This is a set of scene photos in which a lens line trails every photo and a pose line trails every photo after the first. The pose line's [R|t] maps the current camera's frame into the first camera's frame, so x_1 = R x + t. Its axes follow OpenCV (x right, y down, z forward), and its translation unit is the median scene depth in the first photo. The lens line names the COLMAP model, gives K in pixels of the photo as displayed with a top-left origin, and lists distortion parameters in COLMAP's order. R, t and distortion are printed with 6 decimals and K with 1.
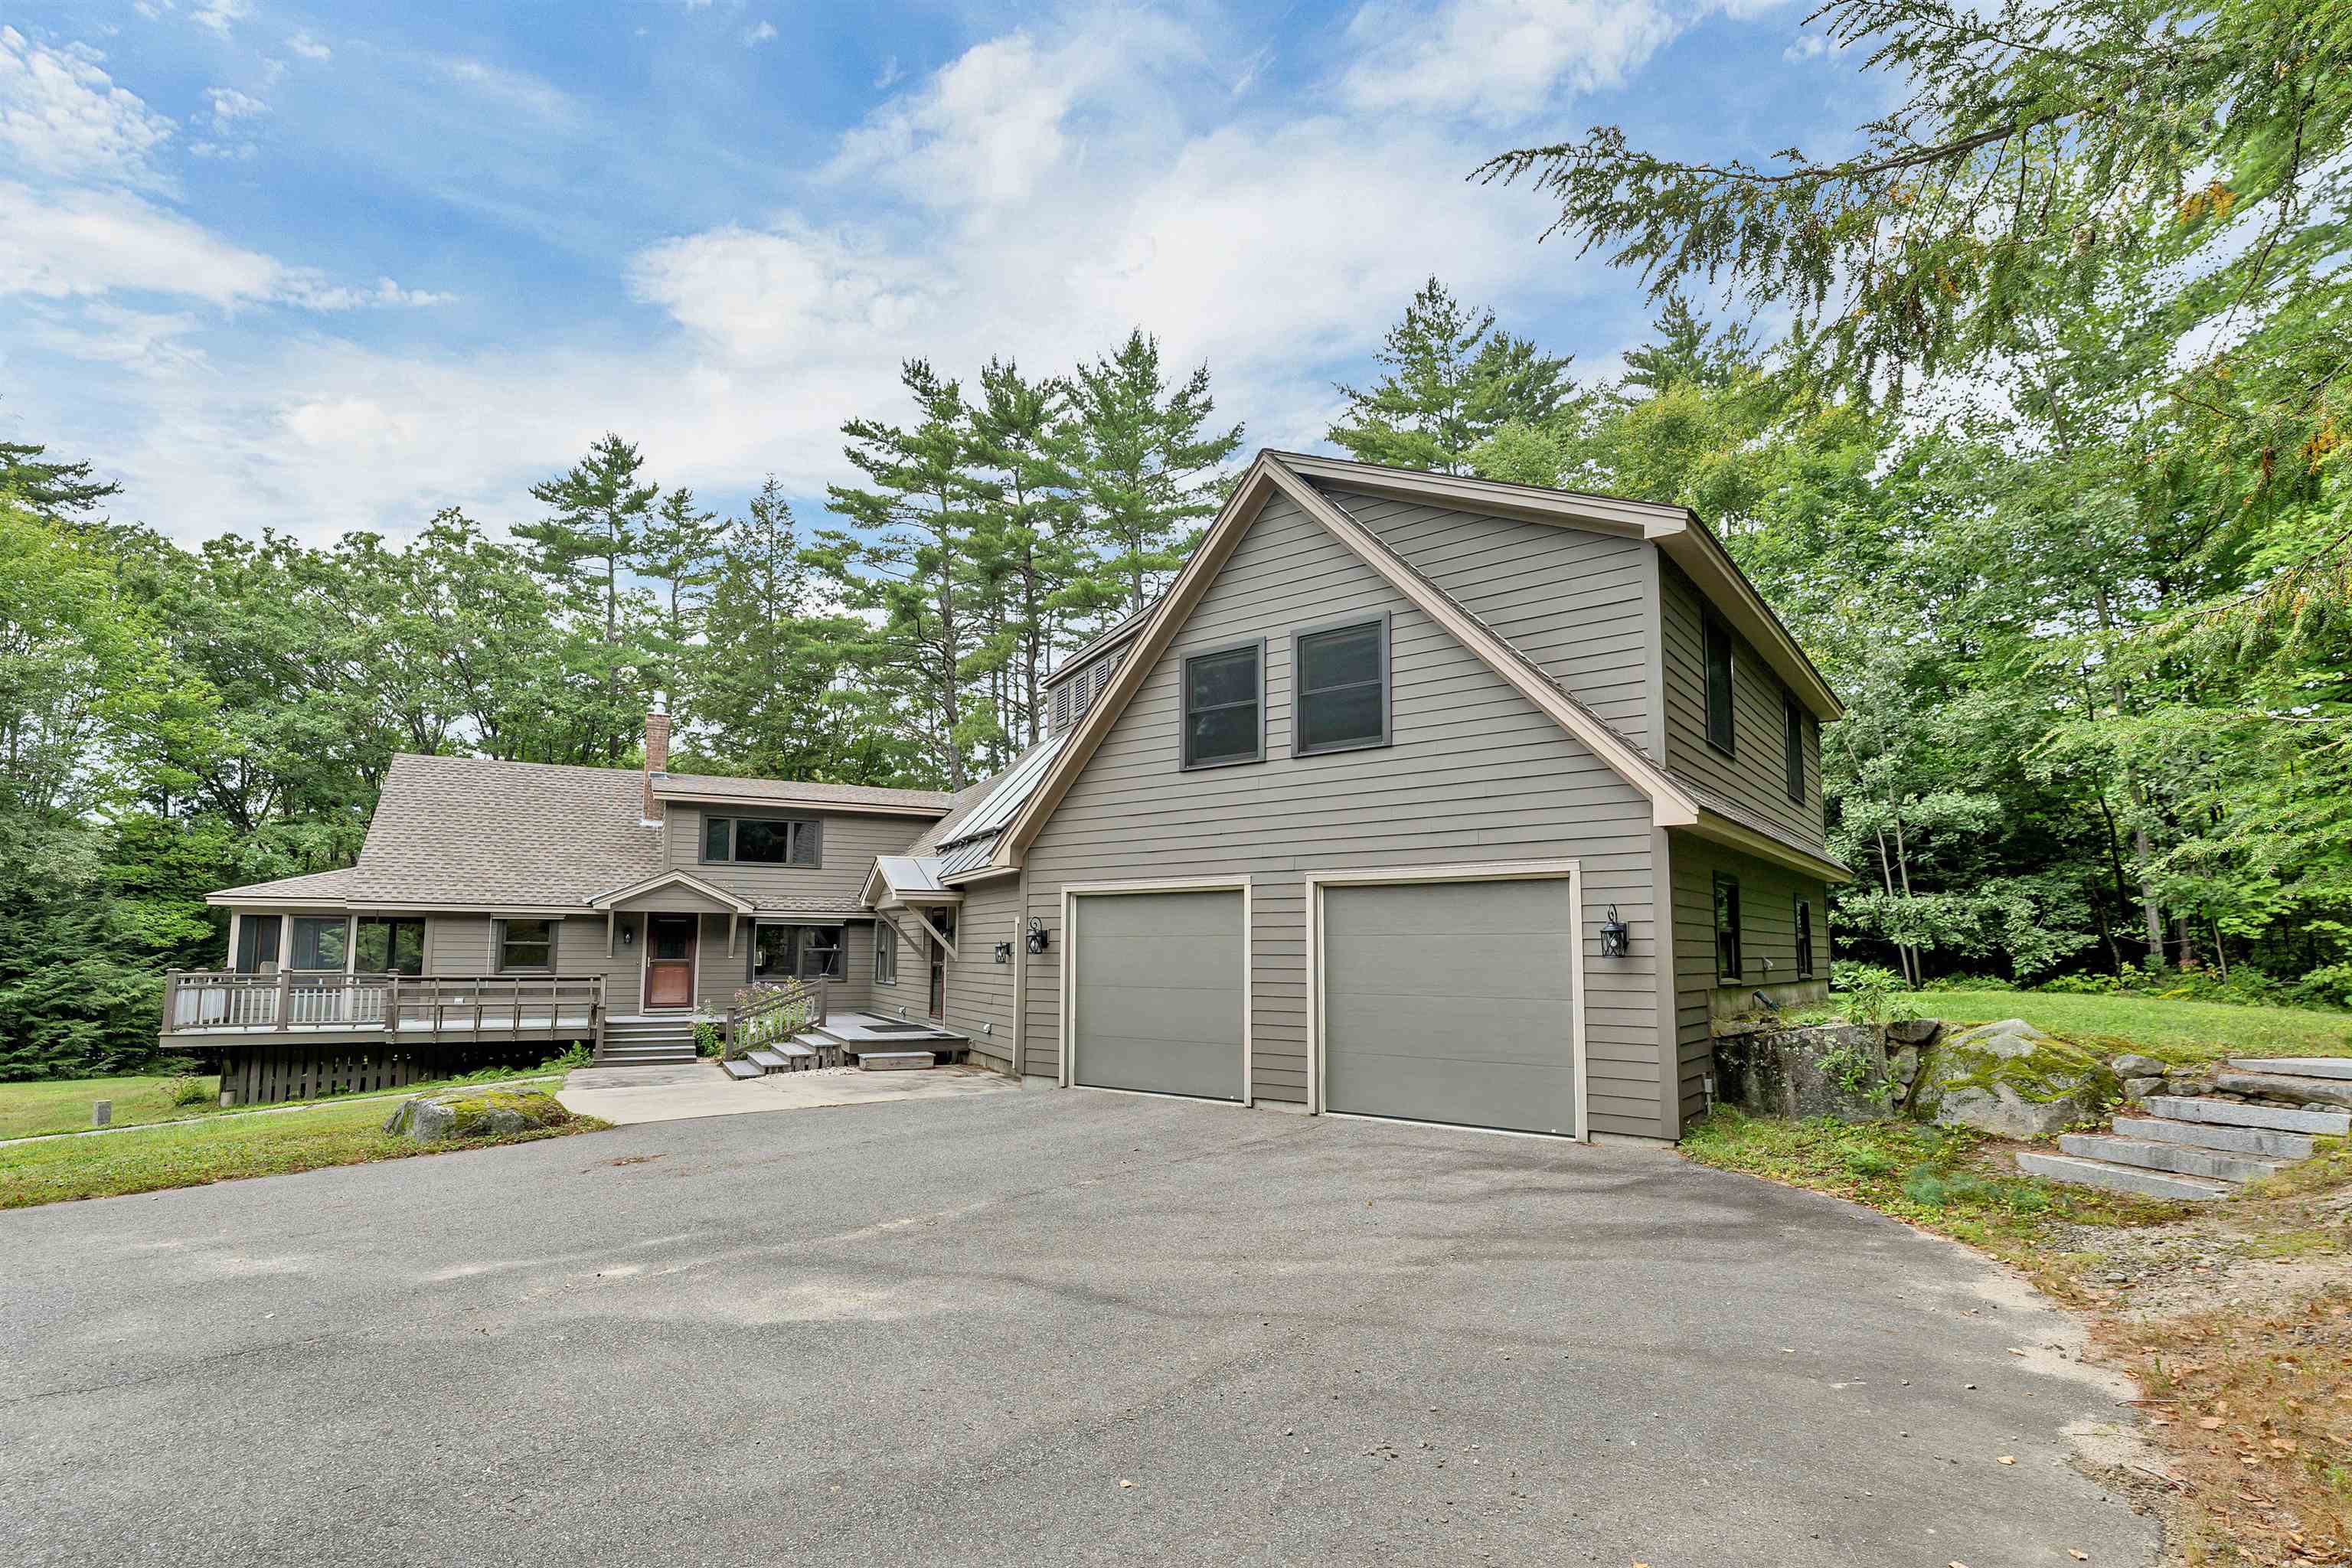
lens RADIAL K [[1116.7, 0, 1166.1], [0, 1116.7, 858.5], [0, 0, 1]] dist [0.000982, -0.000041]
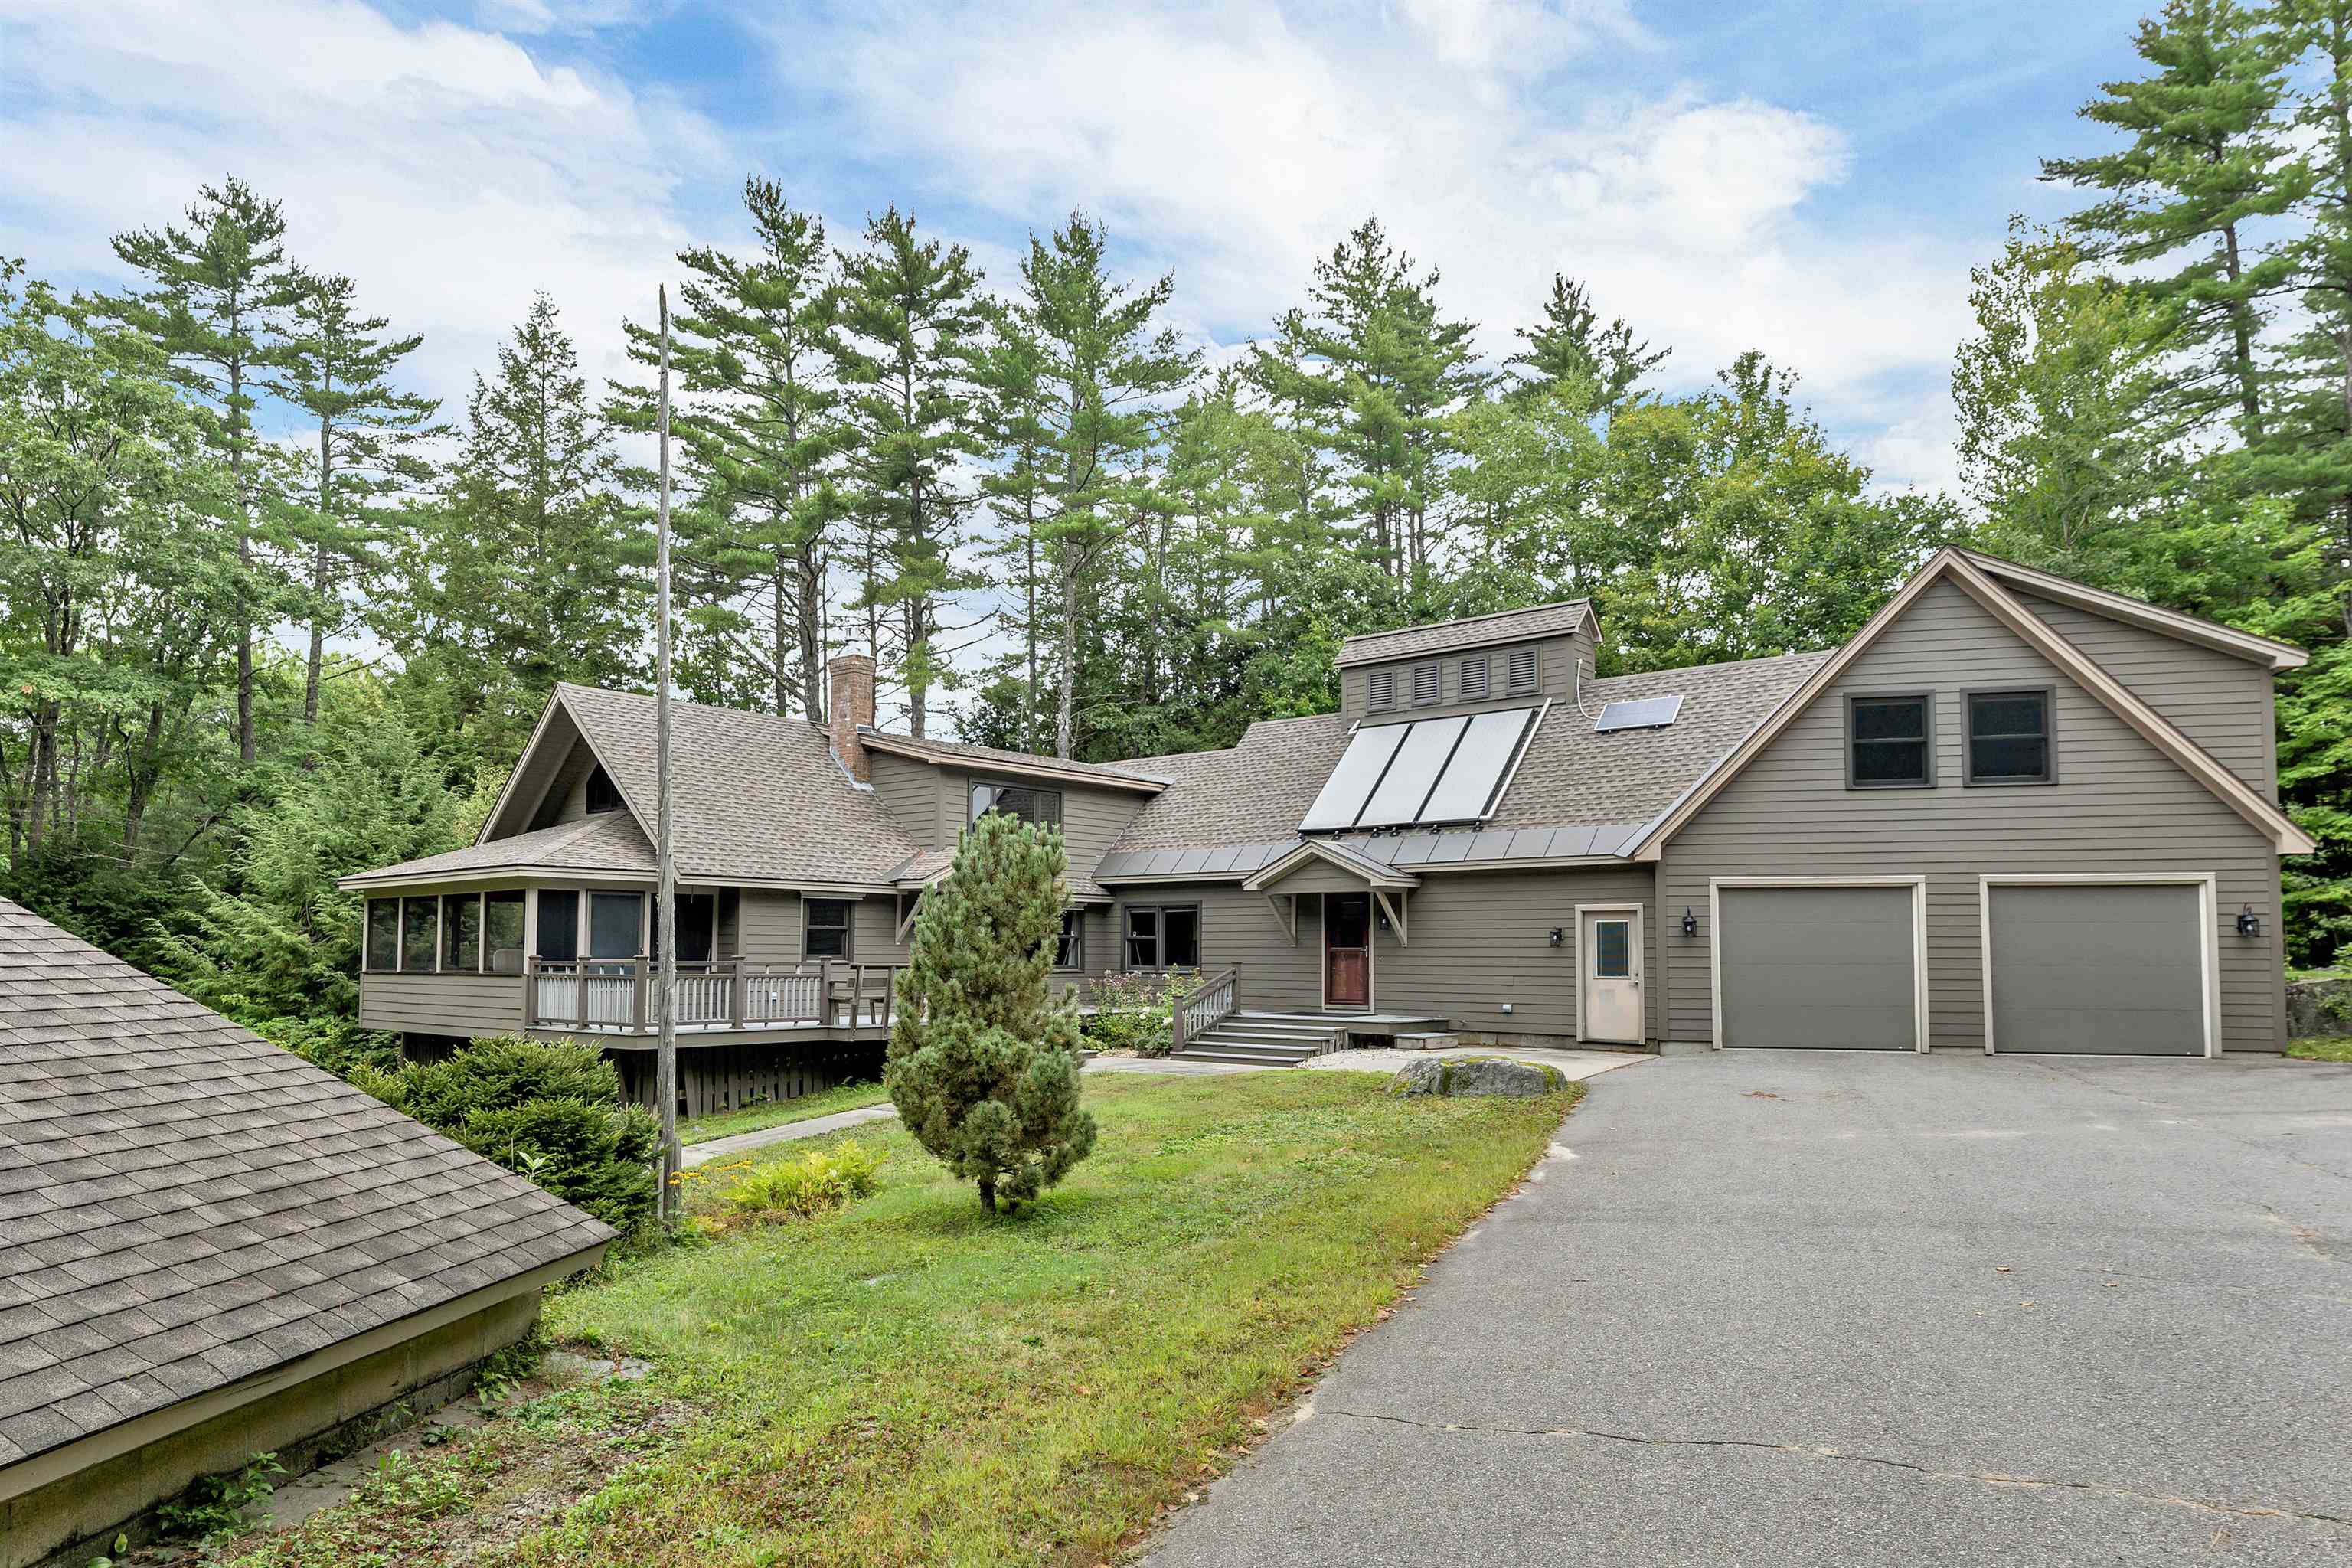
lens RADIAL K [[1446.9, 0, 1176.2], [0, 1446.9, 863.2], [0, 0, 1]] dist [0.008265, 0.000430]
pose [[0.917832, 0.024023, 0.396240, -1.176024], [-0.032799, 0.999344, 0.015386, 0.002760], [-0.395611, -0.027118, 0.918018, -0.160735]]
